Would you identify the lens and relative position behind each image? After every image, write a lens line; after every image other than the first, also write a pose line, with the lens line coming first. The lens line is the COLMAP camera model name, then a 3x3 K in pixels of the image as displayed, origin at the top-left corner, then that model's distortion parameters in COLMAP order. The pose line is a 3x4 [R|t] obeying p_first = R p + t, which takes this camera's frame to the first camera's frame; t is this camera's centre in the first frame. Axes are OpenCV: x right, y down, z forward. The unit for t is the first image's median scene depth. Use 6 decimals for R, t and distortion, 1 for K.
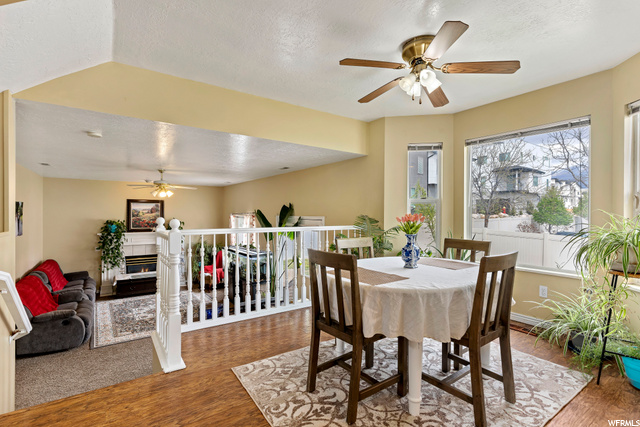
lens RADIAL K [[306.1, 0, 320.0], [0, 306.1, 213.5], [0, 0, 1]] dist [0.001536, 0.000235]
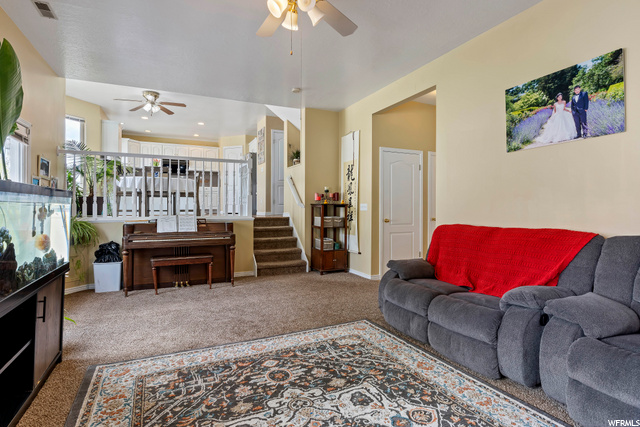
lens RADIAL K [[319.1, 0, 319.3], [0, 319.1, 201.2], [0, 0, 1]] dist [-0.002037, -0.000536]
pose [[-0.985041, -0.000243, 0.172319, -0.443436], [-0.003365, 0.999836, -0.017822, 0.112665], [-0.172287, -0.018135, -0.984880, 0.993912]]
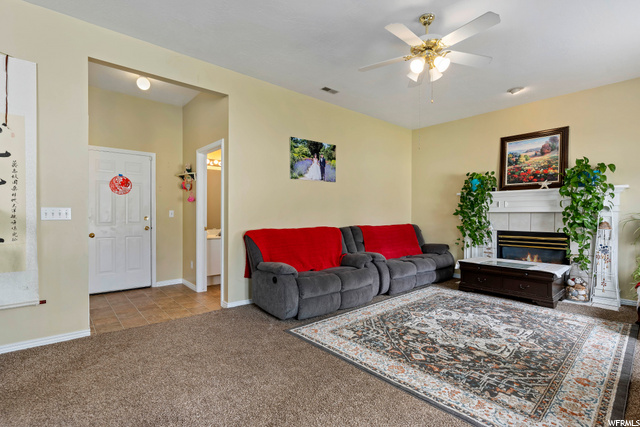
lens RADIAL K [[306.7, 0, 319.6], [0, 306.7, 208.9], [0, 0, 1]] dist [0.002684, 0.000548]
pose [[0.091208, -0.024381, -0.995533, -0.048074], [-0.004624, 0.999679, -0.024906, 0.115103], [0.995821, 0.006875, 0.091066, 0.585352]]
